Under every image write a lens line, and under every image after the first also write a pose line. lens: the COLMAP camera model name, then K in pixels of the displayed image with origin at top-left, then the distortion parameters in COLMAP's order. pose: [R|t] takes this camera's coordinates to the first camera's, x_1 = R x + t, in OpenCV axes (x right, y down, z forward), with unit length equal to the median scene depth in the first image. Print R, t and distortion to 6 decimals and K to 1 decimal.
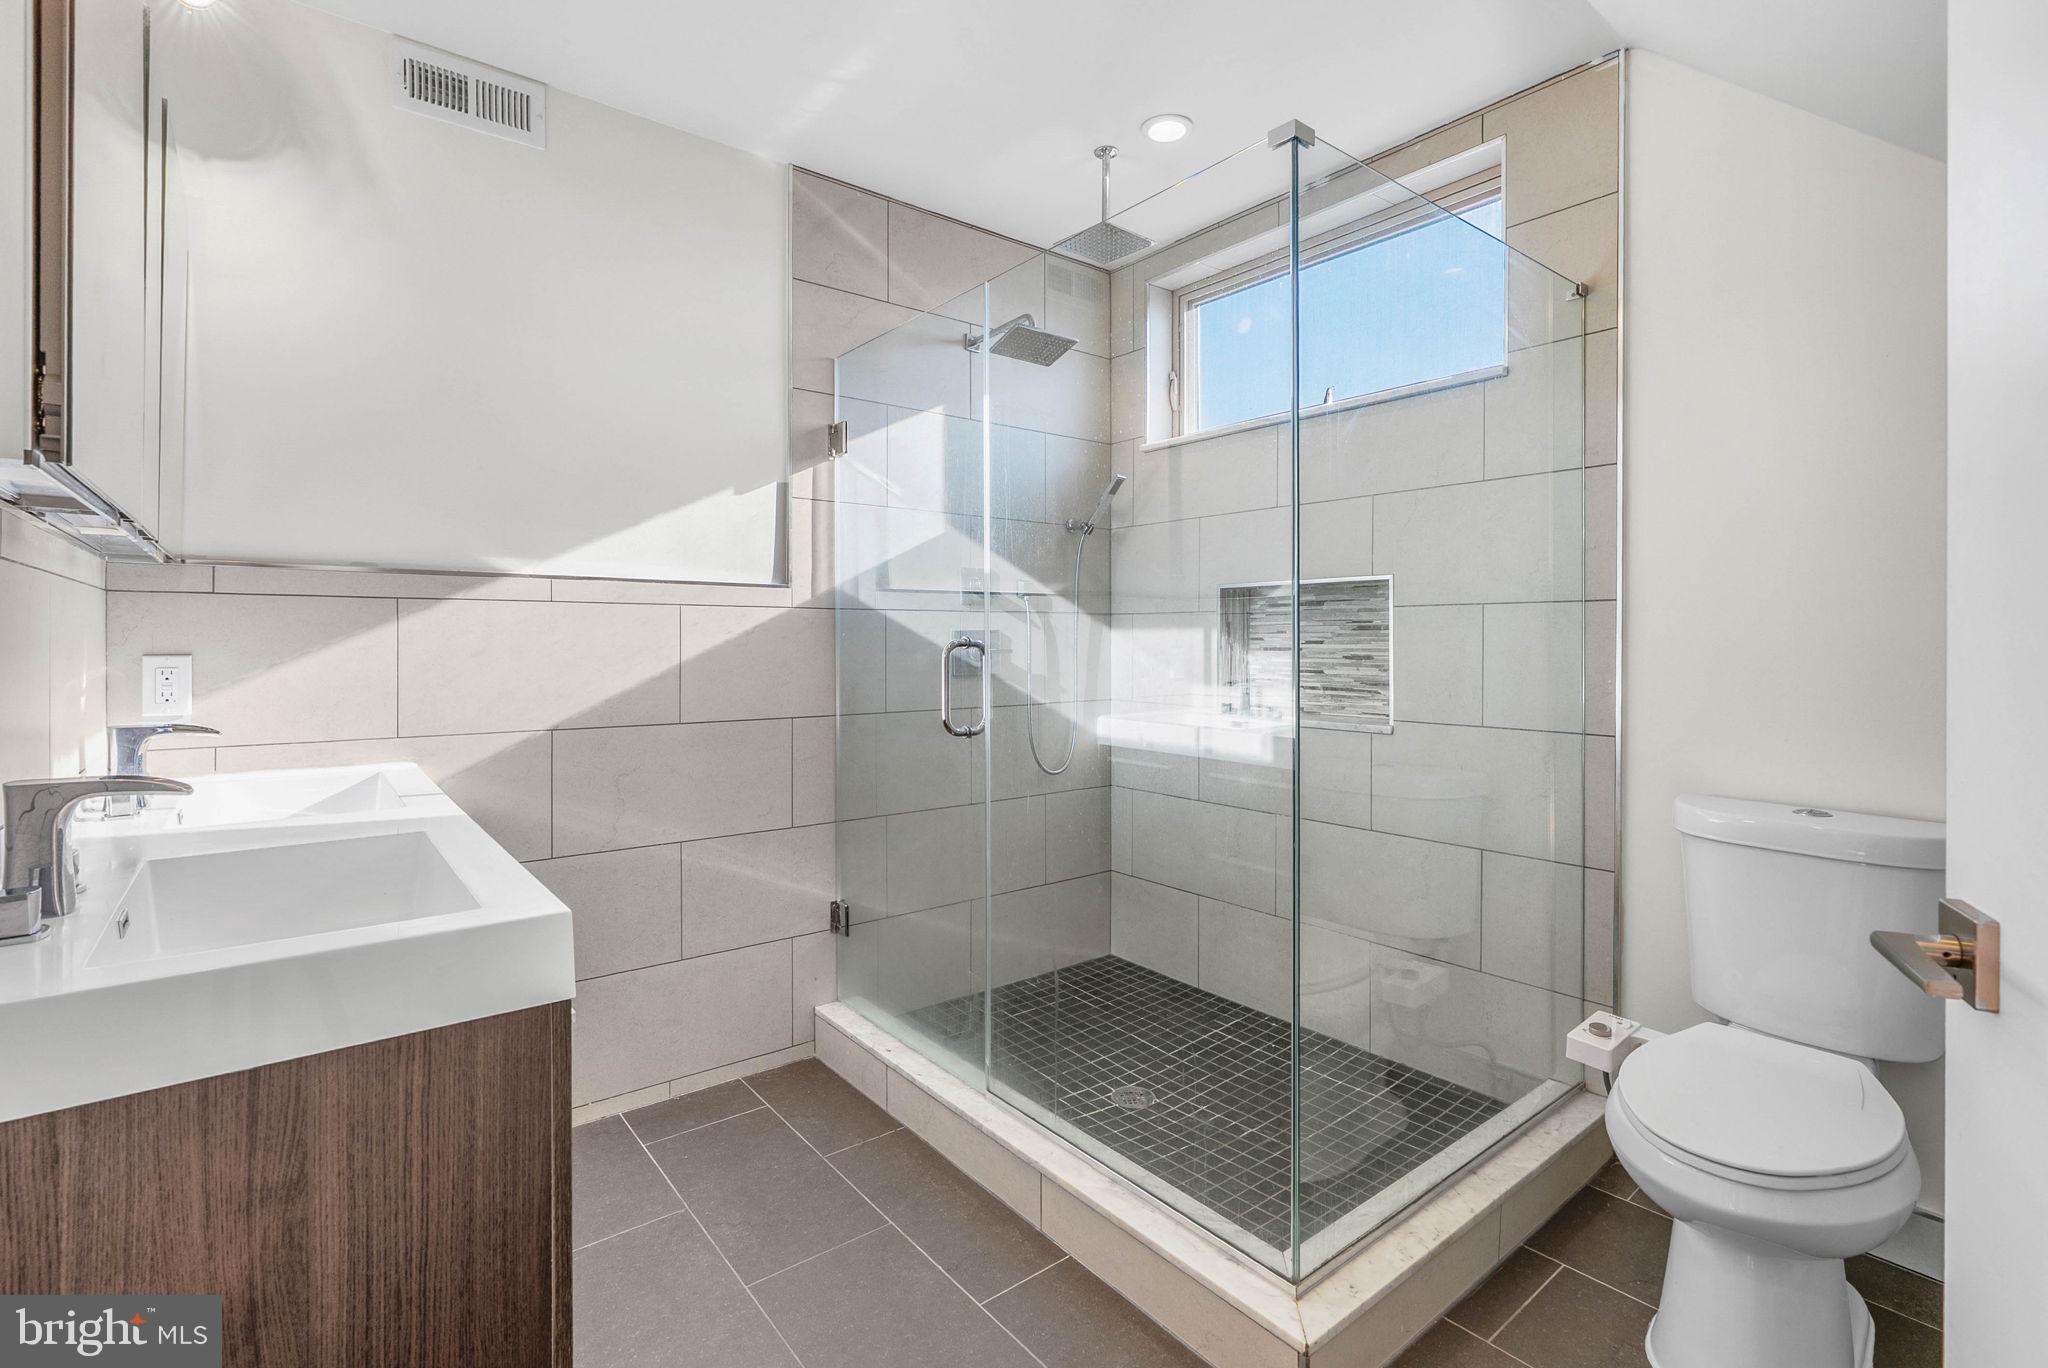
lens RADIAL K [[929.1, 0, 1028.7], [0, 929.1, 683.0], [0, 0, 1]] dist [-0.014560, 0.006348]
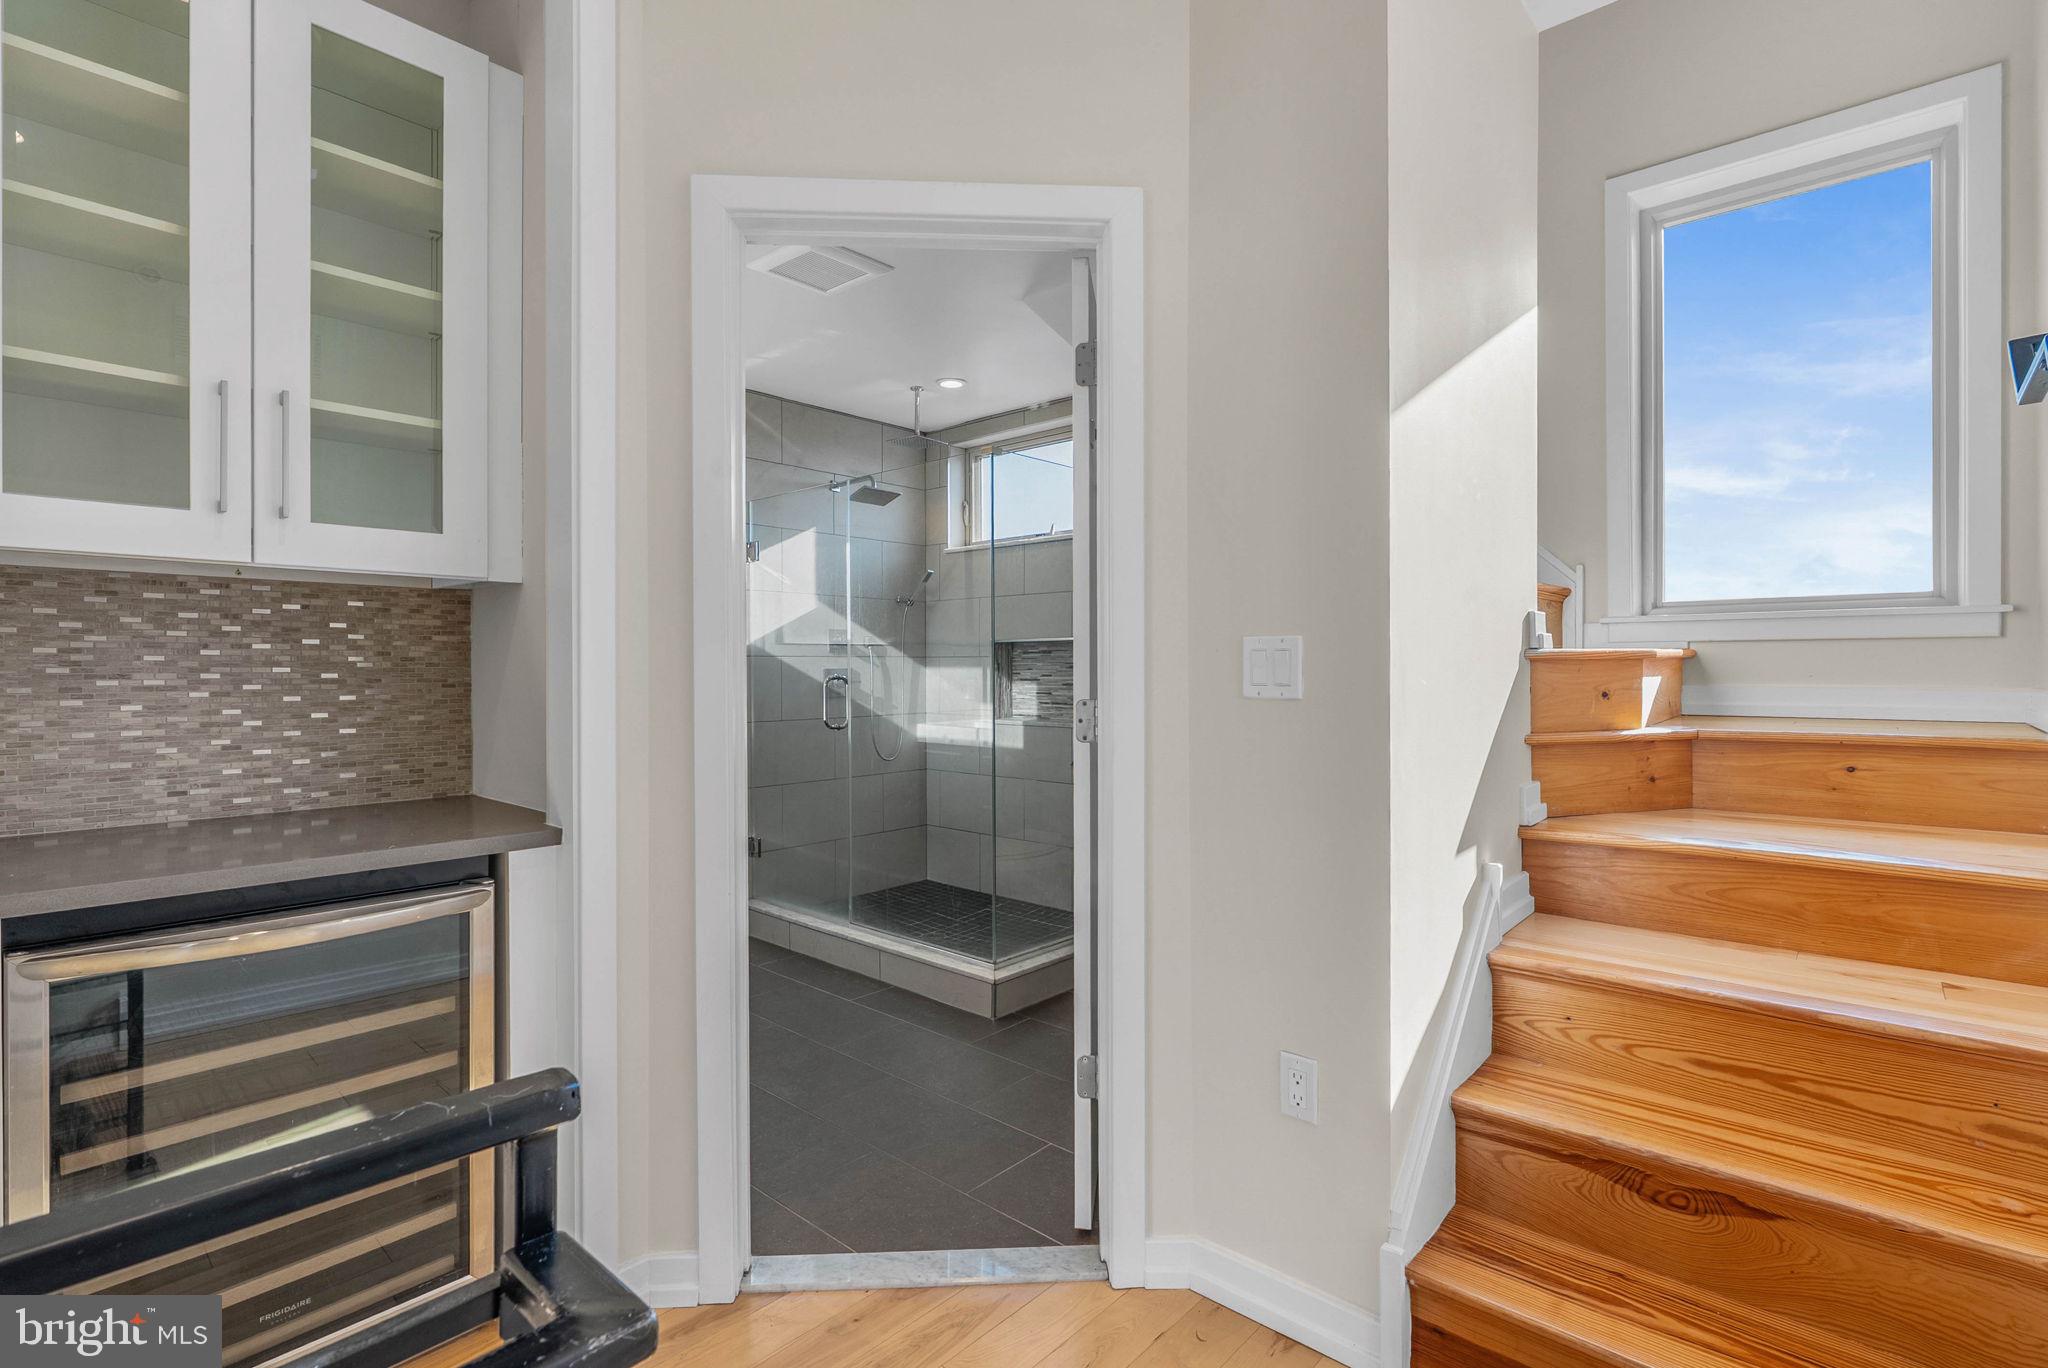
lens RADIAL K [[929.1, 0, 1028.7], [0, 929.1, 683.0], [0, 0, 1]] dist [-0.014560, 0.006348]
pose [[0.985632, -0.004214, 0.168854, -0.004067], [0.009542, 0.999481, -0.030753, 0.019728], [-0.168637, 0.031922, 0.985161, -0.634620]]
